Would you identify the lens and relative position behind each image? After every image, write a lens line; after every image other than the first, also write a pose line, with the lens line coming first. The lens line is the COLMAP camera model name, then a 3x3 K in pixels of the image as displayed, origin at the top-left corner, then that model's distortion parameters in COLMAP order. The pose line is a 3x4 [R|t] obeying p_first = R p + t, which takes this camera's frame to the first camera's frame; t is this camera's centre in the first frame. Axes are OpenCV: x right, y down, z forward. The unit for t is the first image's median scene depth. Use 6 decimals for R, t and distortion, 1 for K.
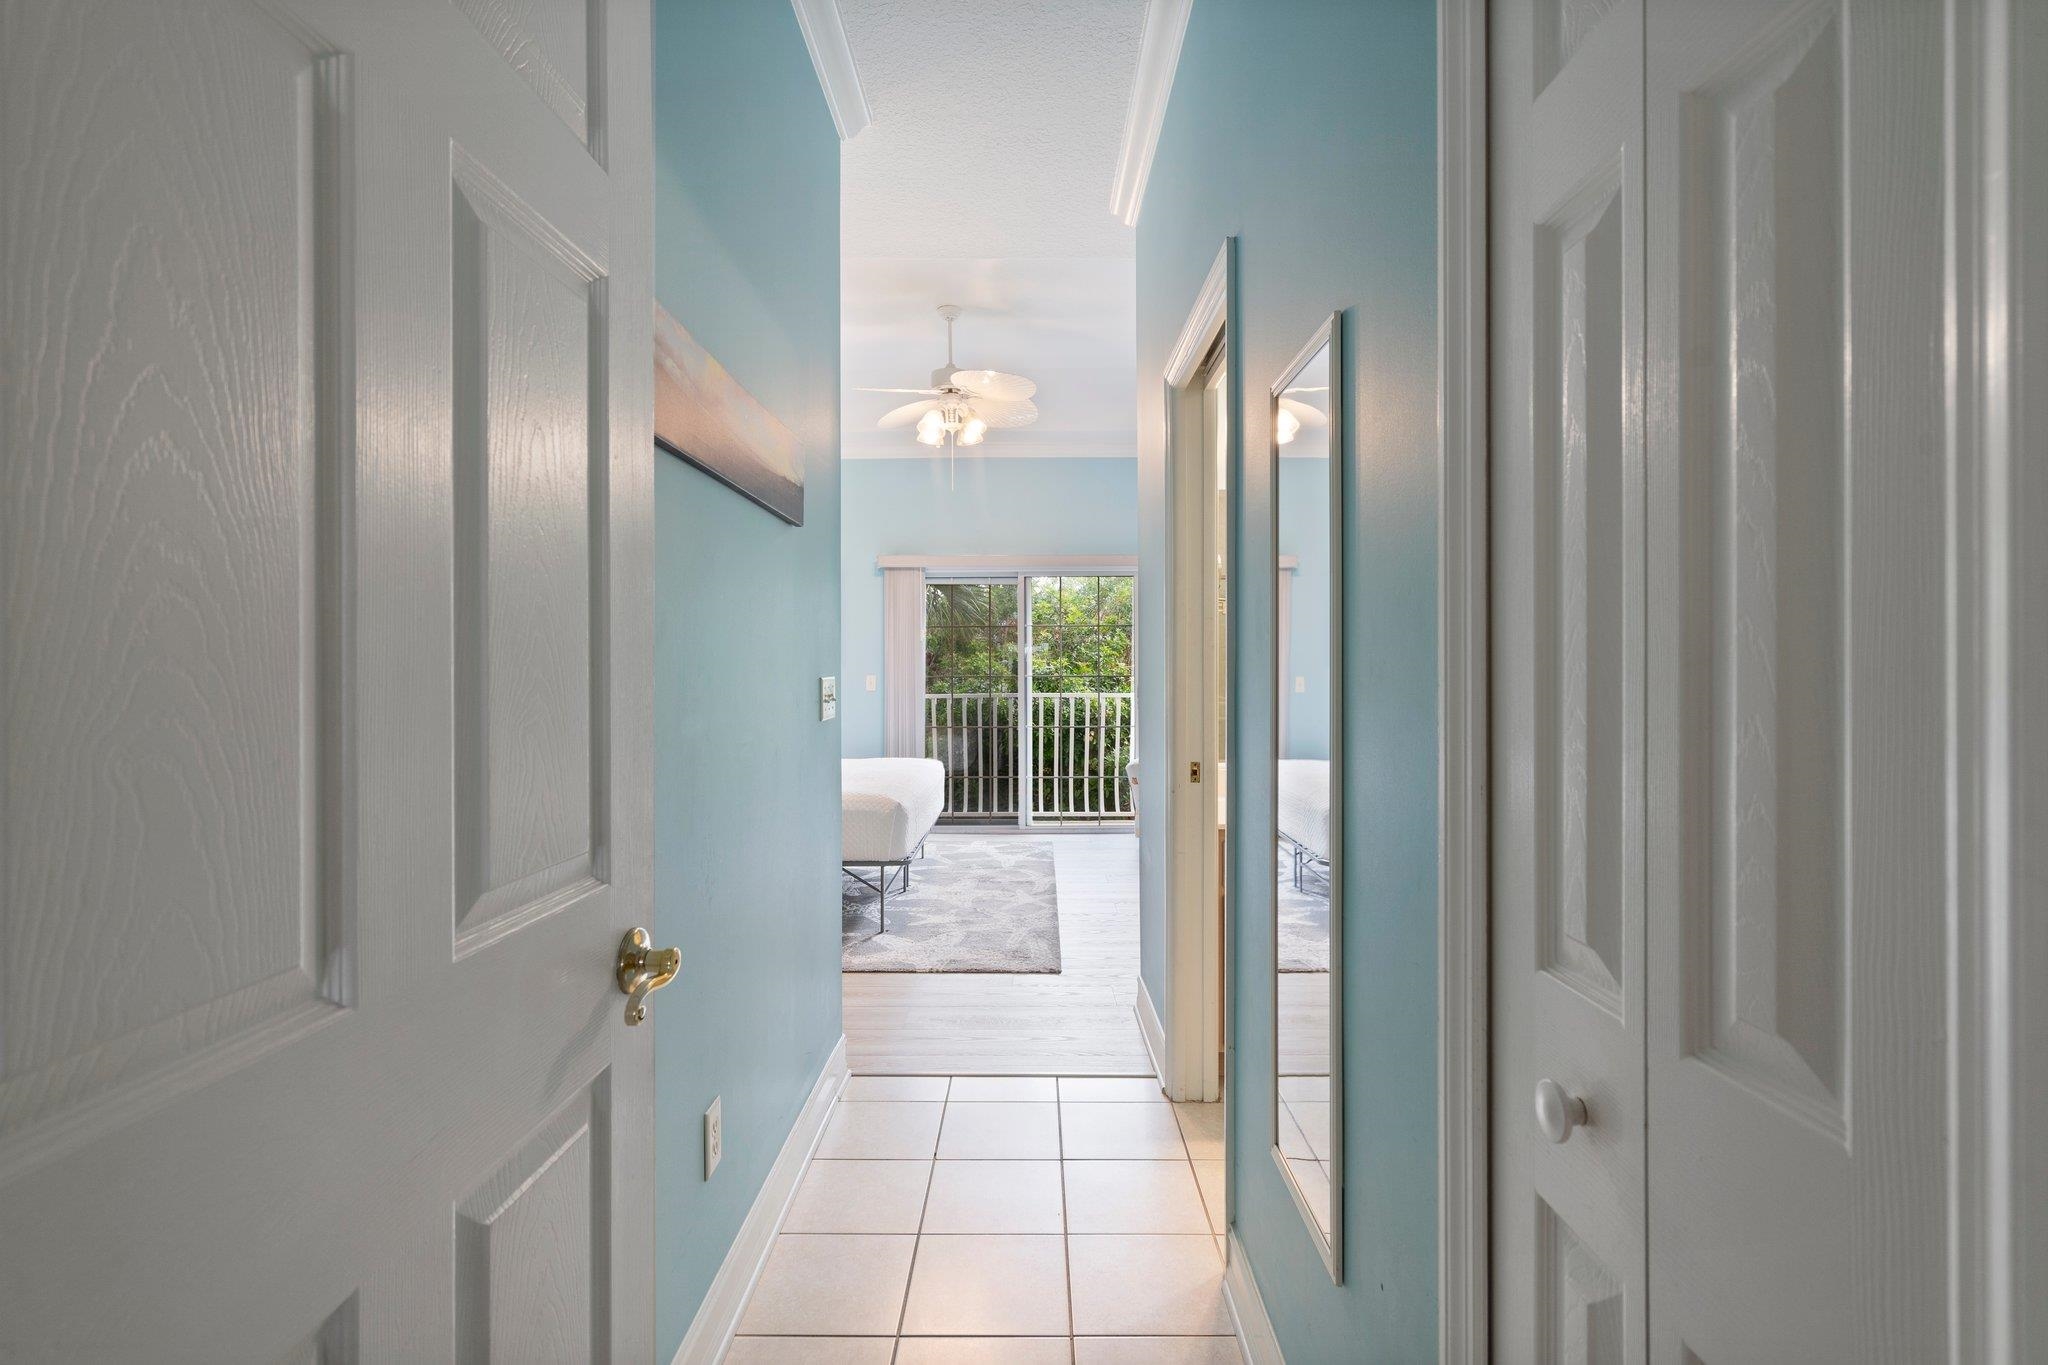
lens RADIAL K [[947.7, 0, 1012.5], [0, 947.7, 674.9], [0, 0, 1]] dist [-0.003499, 0.000165]
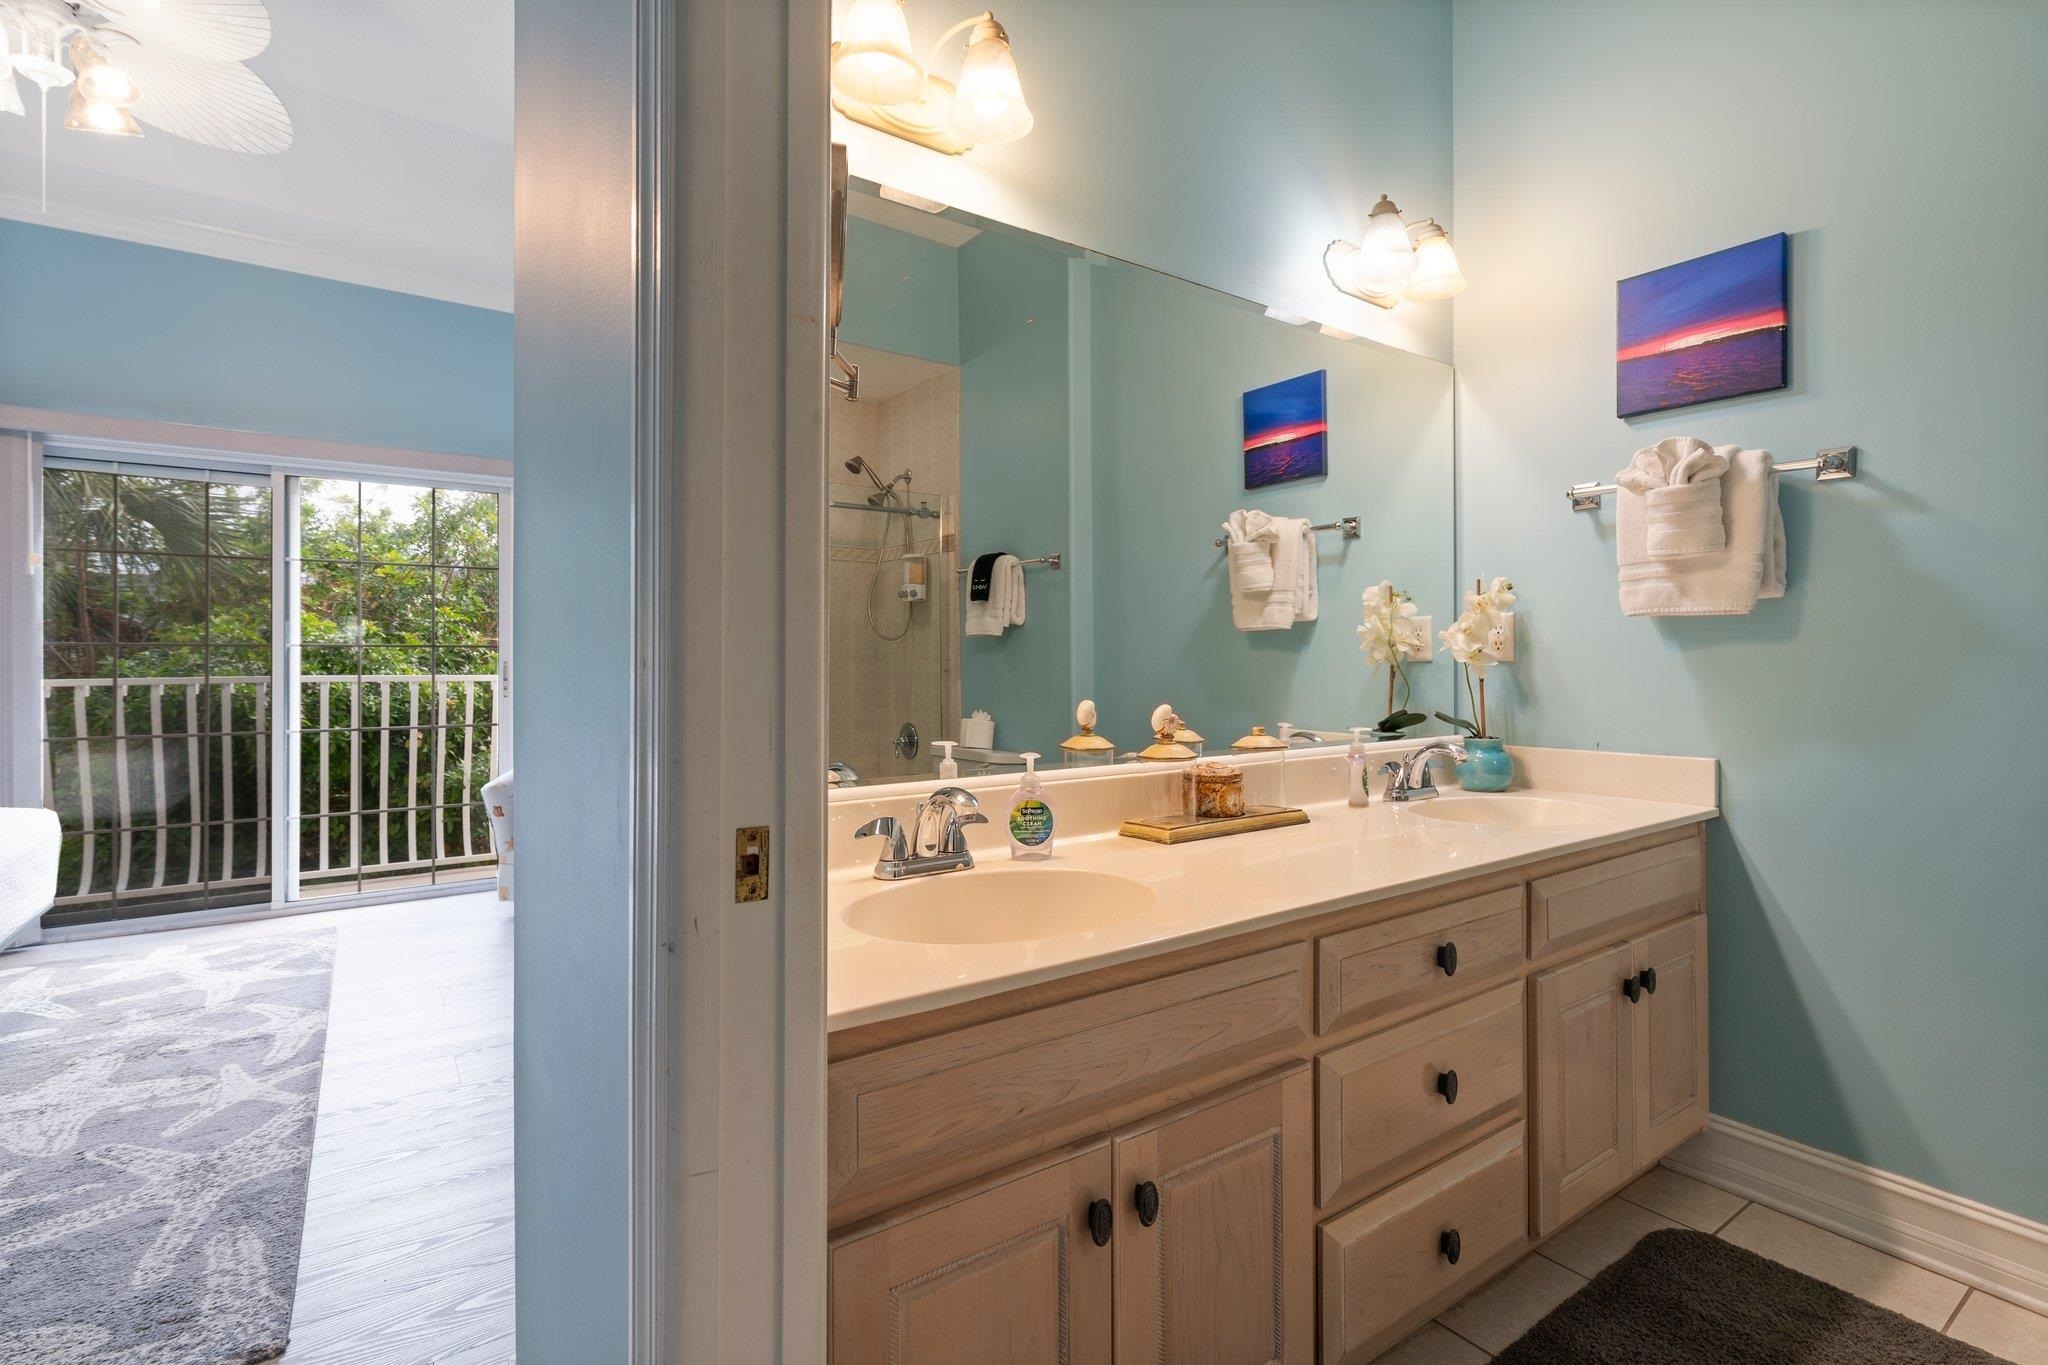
lens RADIAL K [[954.5, 0, 1023.0], [0, 954.5, 656.7], [0, 0, 1]] dist [0.000483, 0.000309]
pose [[0.806776, 0.000898, 0.590856, 0.030537], [0.004824, 0.999956, -0.008107, 0.014957], [-0.590837, 0.009391, 0.806736, 0.240702]]
